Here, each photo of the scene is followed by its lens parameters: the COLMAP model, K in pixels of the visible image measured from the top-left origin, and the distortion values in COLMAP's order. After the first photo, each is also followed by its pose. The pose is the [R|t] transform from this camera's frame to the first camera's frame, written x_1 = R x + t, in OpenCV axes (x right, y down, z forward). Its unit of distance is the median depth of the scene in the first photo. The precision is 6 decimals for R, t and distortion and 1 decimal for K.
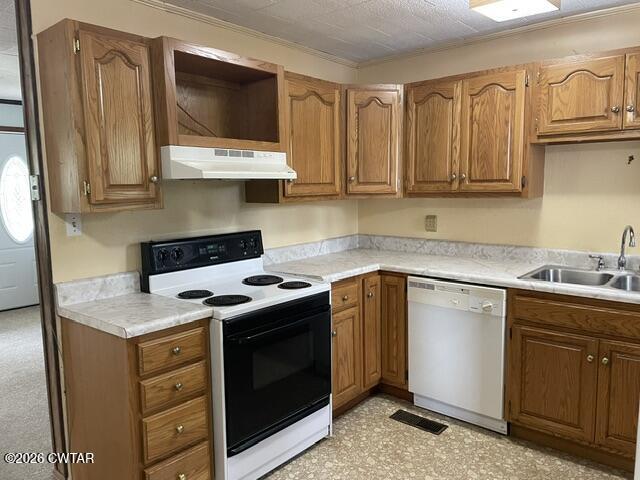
lens RADIAL K [[483.6, 0, 319.0], [0, 483.6, 237.7], [0, 0, 1]] dist [0.038970, -0.068405]
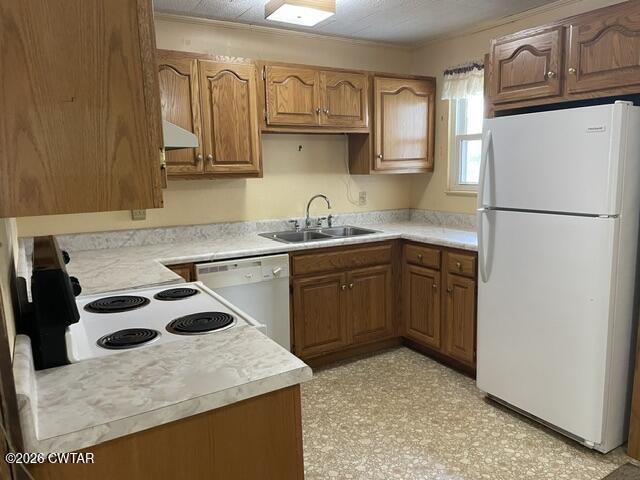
lens RADIAL K [[483.6, 0, 321.0], [0, 483.6, 243.9], [0, 0, 1]] dist [0.038970, -0.068405]
pose [[0.303335, -0.141056, 0.942386, -0.625638], [0.120018, 0.986763, 0.109067, -0.031987], [-0.945296, 0.080019, 0.316249, 0.486239]]
